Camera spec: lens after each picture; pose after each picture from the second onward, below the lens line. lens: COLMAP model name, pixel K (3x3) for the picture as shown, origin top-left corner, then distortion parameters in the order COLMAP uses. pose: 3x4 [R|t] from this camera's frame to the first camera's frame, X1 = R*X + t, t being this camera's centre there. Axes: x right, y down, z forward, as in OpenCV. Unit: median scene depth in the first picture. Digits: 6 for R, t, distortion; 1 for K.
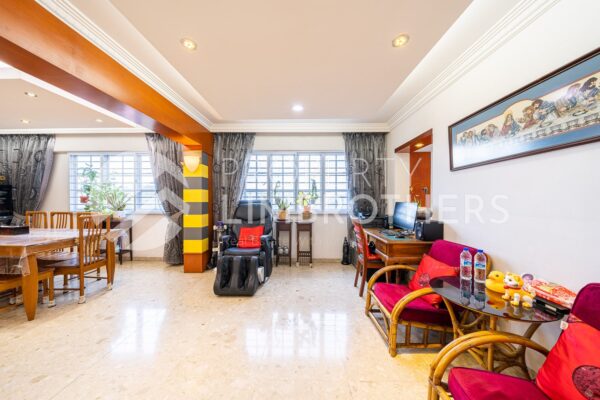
lens RADIAL K [[215.2, 0, 305.3], [0, 215.2, 203.9], [0, 0, 1]] dist [-0.002042, -0.000356]
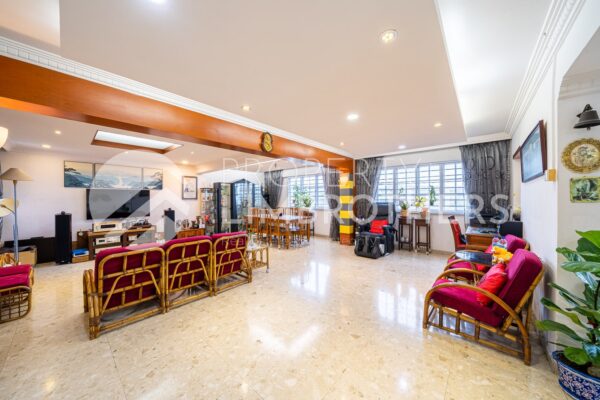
lens RADIAL K [[215.2, 0, 294.6], [0, 215.2, 198.9], [0, 0, 1]] dist [-0.002042, -0.000356]
pose [[0.749527, -0.005193, -0.661953, 0.268609], [0.002089, 0.999983, -0.005480, -0.032255], [0.661970, 0.002725, 0.749525, -0.469002]]
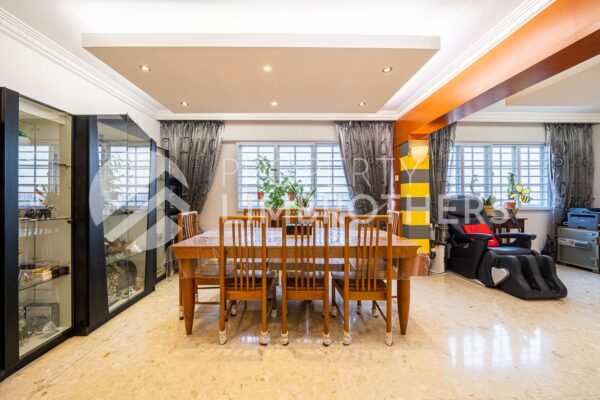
lens RADIAL K [[234.6, 0, 309.5], [0, 234.6, 201.2], [0, 0, 1]] dist [0.006888, 0.000543]
pose [[0.998132, -0.006466, 0.060745, -0.905860], [0.006158, 0.999967, 0.005262, -0.003239], [-0.060777, -0.004878, 0.998139, 0.033033]]
